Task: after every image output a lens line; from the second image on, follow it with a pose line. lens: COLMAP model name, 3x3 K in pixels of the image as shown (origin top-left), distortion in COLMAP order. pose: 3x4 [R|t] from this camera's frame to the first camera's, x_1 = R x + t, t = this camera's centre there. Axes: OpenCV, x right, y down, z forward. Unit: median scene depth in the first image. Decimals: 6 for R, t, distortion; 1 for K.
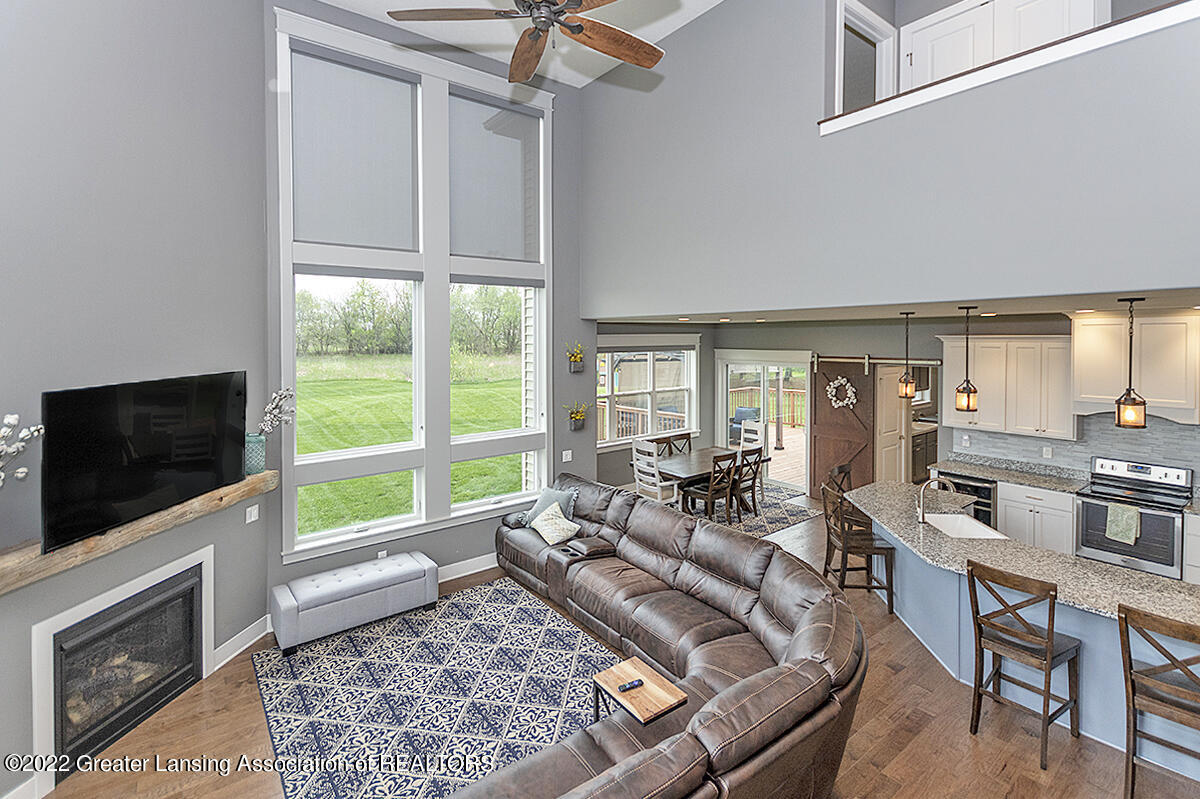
lens RADIAL K [[548.8, 0, 596.3], [0, 548.8, 339.3], [0, 0, 1]] dist [-0.001287, -0.000011]
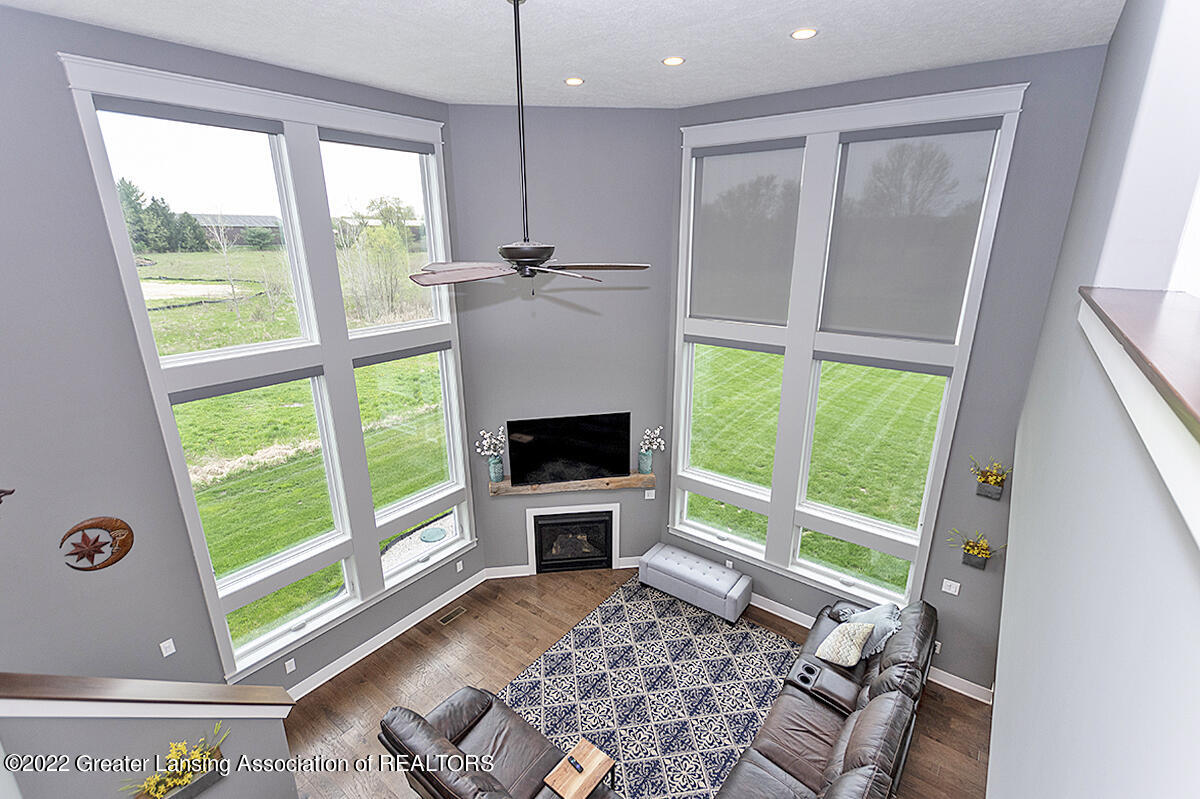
lens RADIAL K [[537.0, 0, 600.0], [0, 537.0, 399.5], [0, 0, 1]] dist [0.001759, 0.000140]
pose [[0.259288, 0.295257, -0.919561, 0.718202], [-0.013322, 0.953127, 0.302278, -0.434807], [0.965708, -0.066127, 0.251068, 0.548375]]
